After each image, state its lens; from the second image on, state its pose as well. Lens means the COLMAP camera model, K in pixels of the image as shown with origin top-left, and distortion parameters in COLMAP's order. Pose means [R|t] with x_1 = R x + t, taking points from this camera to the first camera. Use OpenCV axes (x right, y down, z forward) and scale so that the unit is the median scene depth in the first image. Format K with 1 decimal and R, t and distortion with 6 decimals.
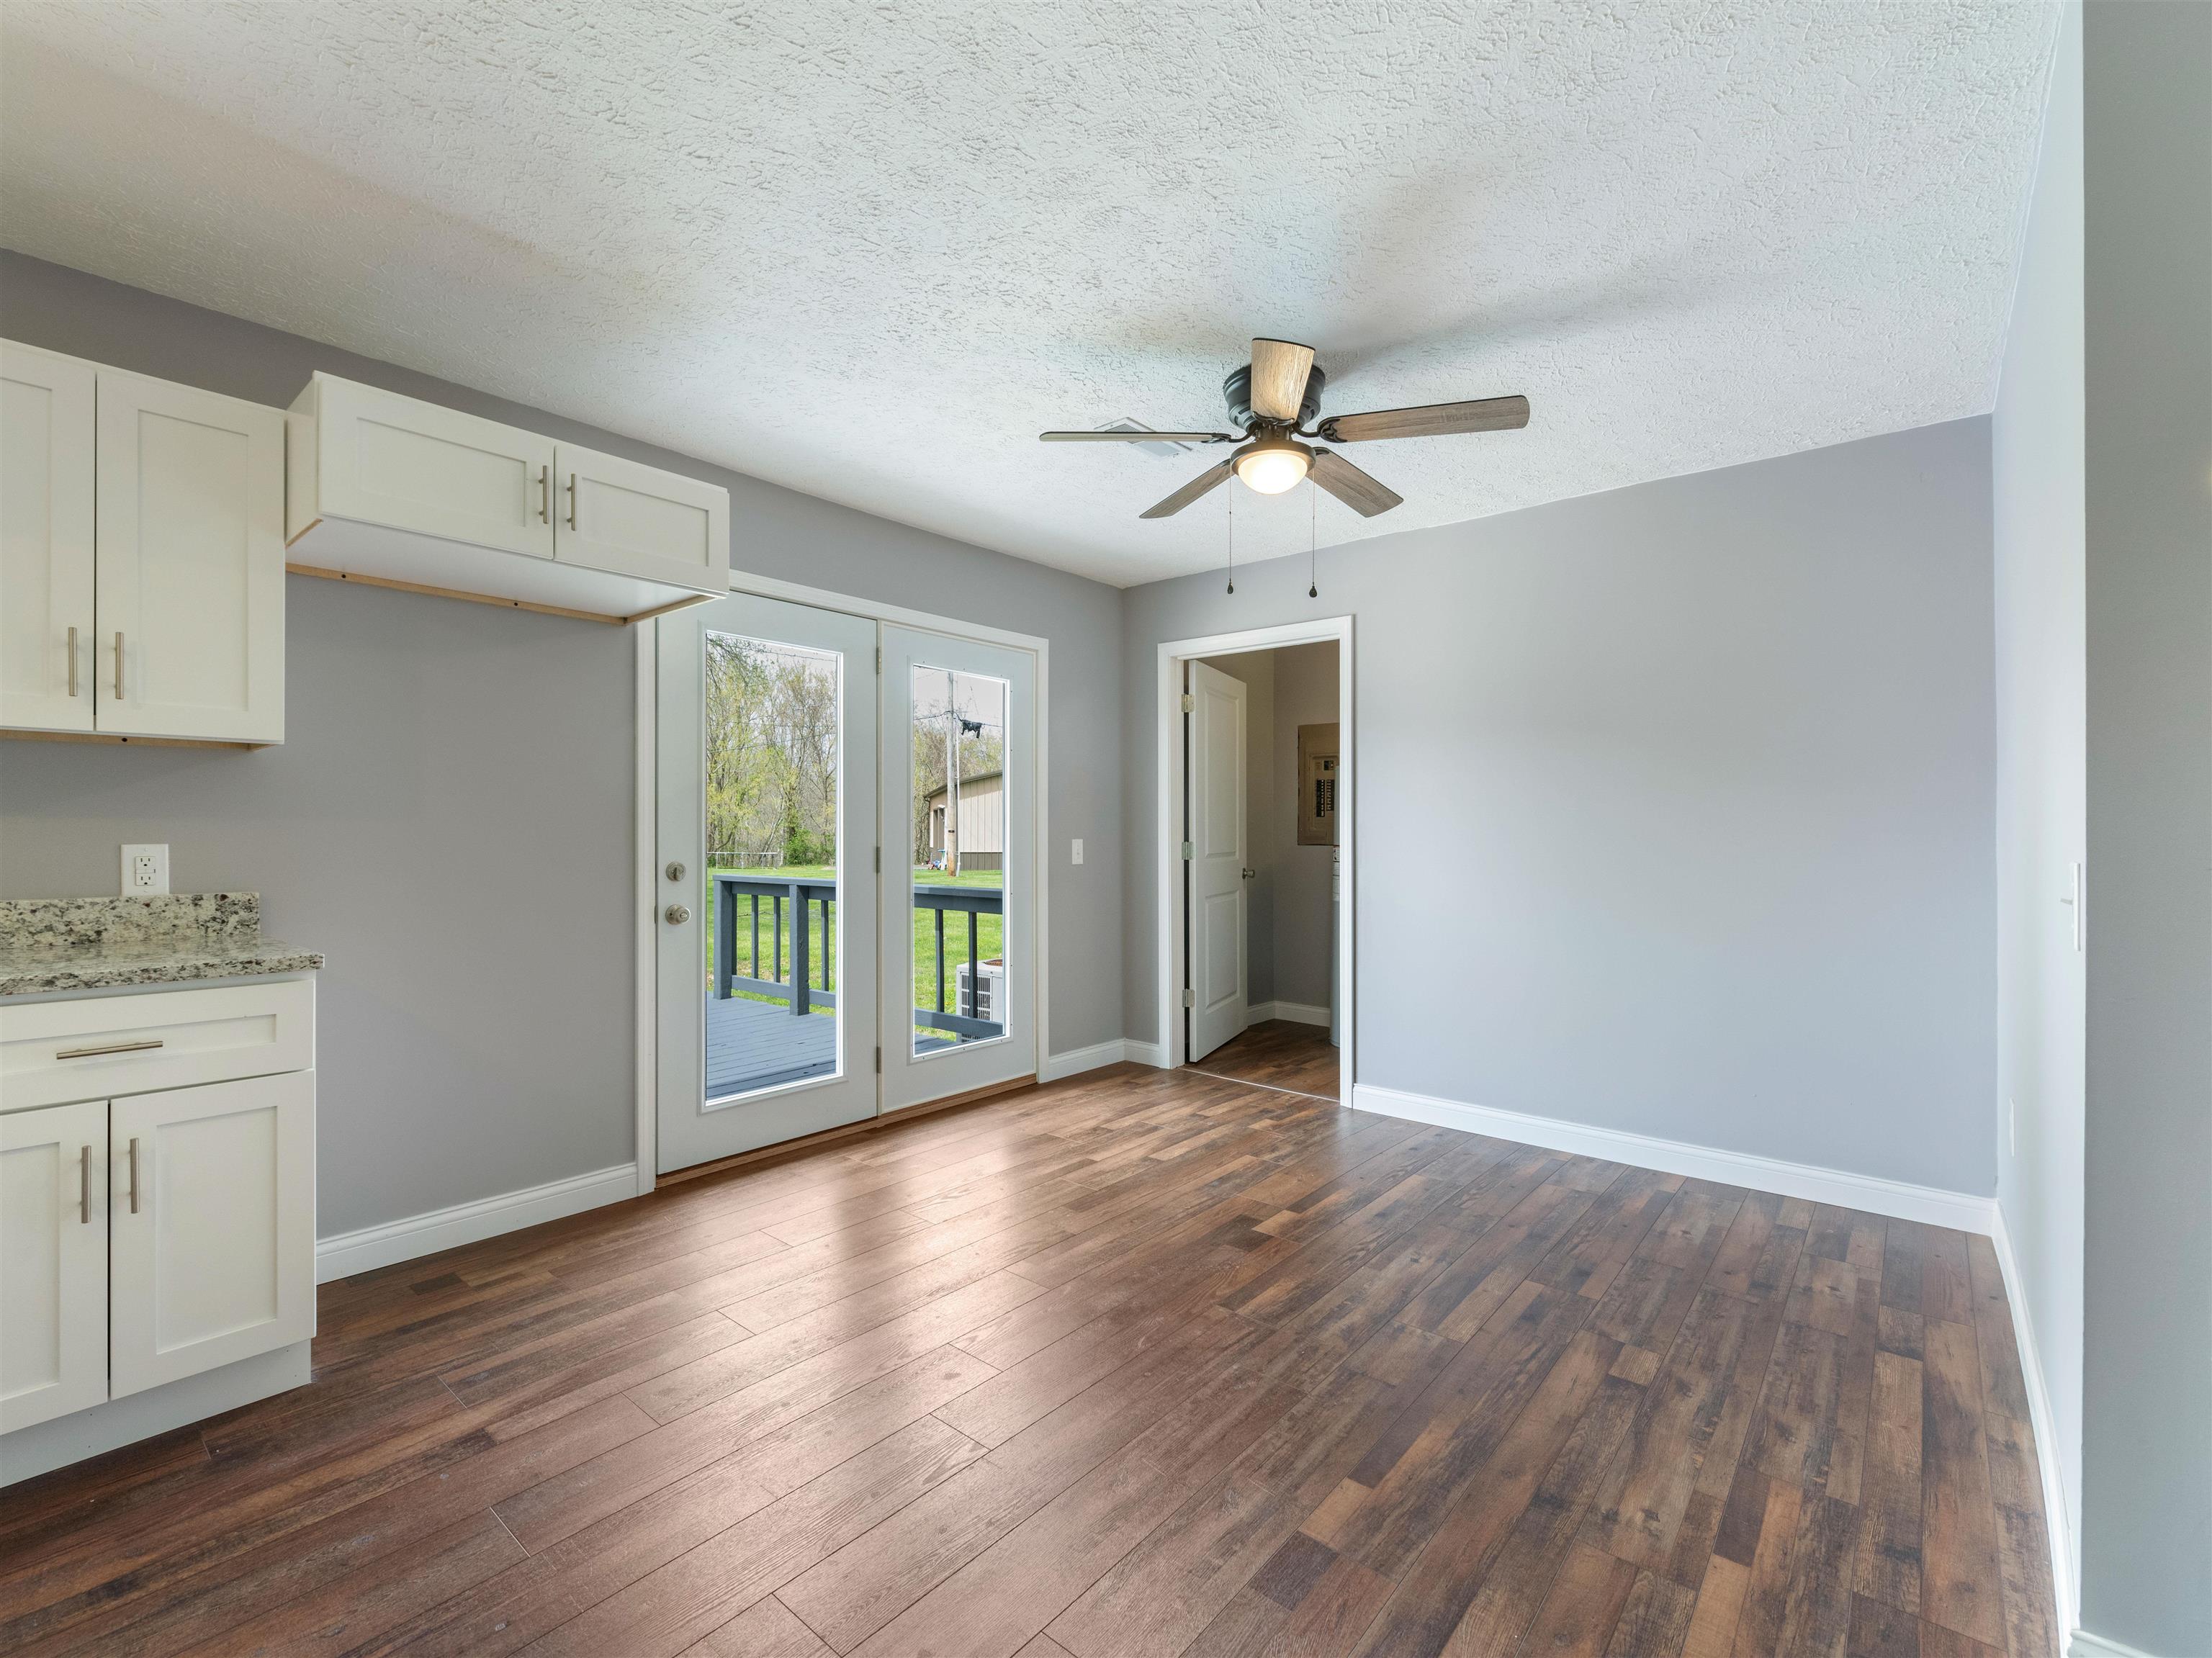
lens RADIAL K [[981.5, 0, 1105.1], [0, 981.5, 831.3], [0, 0, 1]] dist [-0.003188, -0.000229]
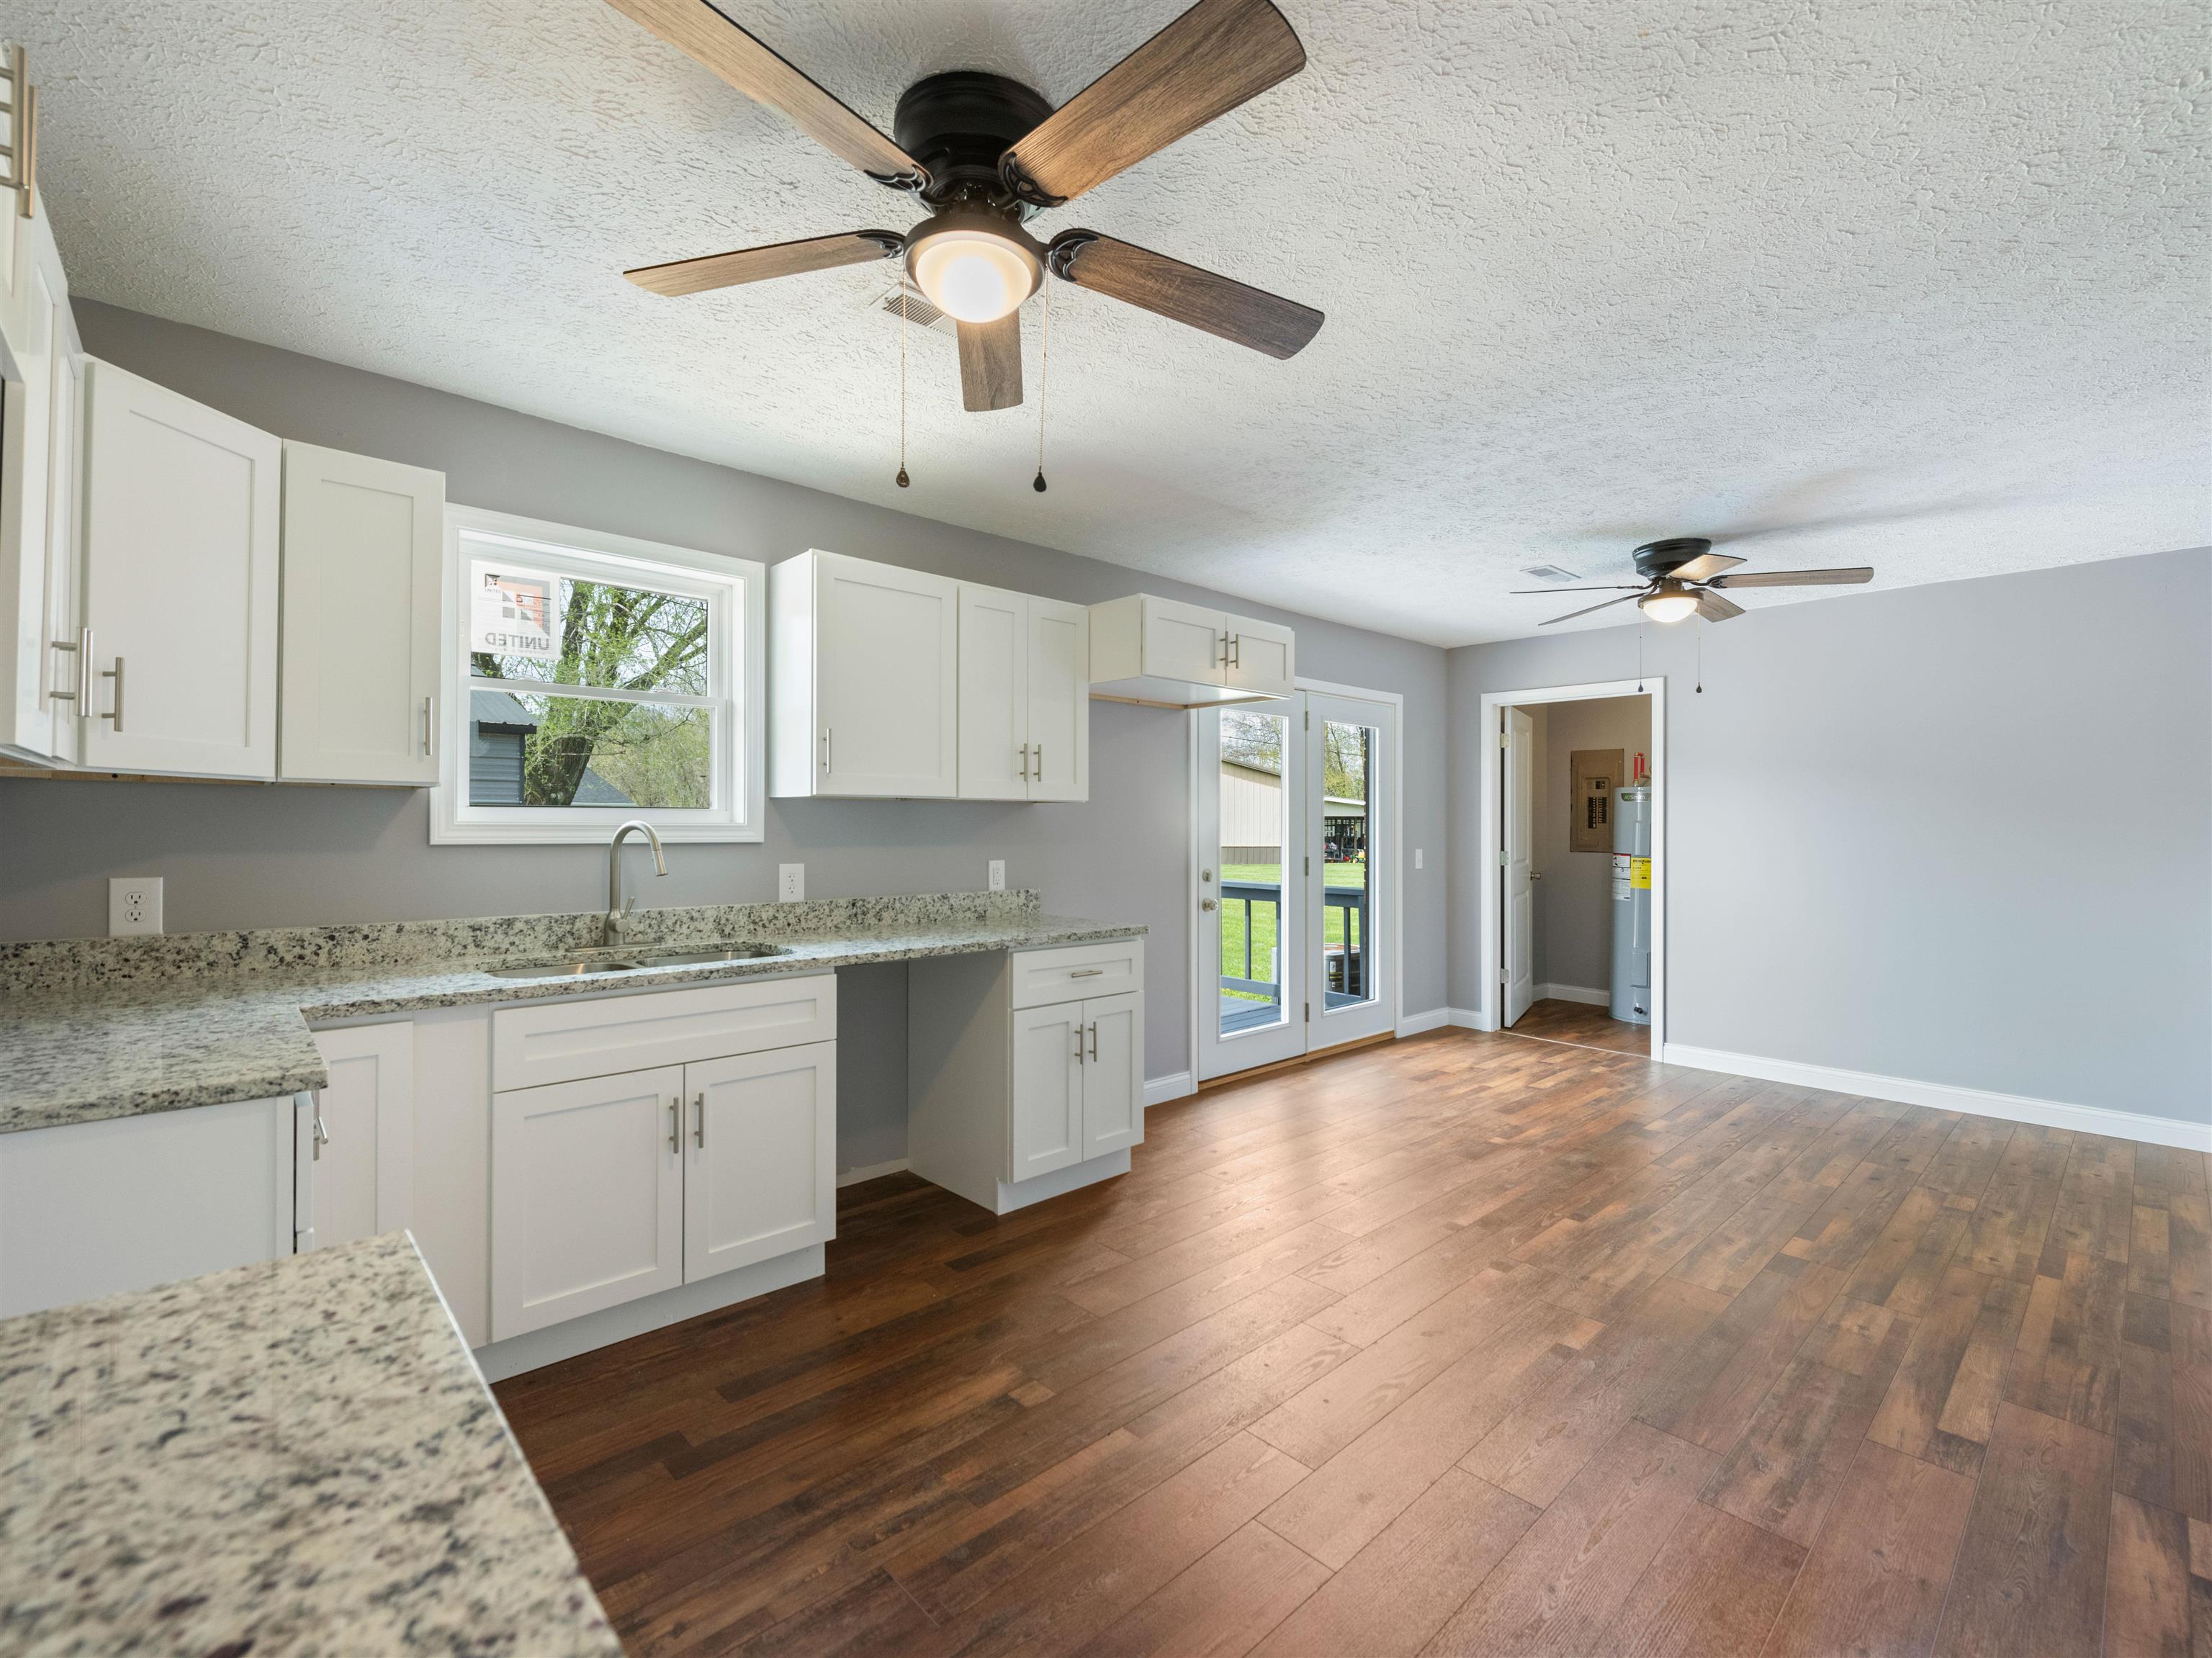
lens RADIAL K [[981.5, 0, 1106.3], [0, 981.5, 823.9], [0, 0, 1]] dist [-0.003188, -0.000229]
pose [[0.992129, 0.002126, -0.125205, -0.465003], [-0.002164, 0.999998, -0.000168, -0.040303], [0.125204, 0.000438, 0.992131, -0.541295]]
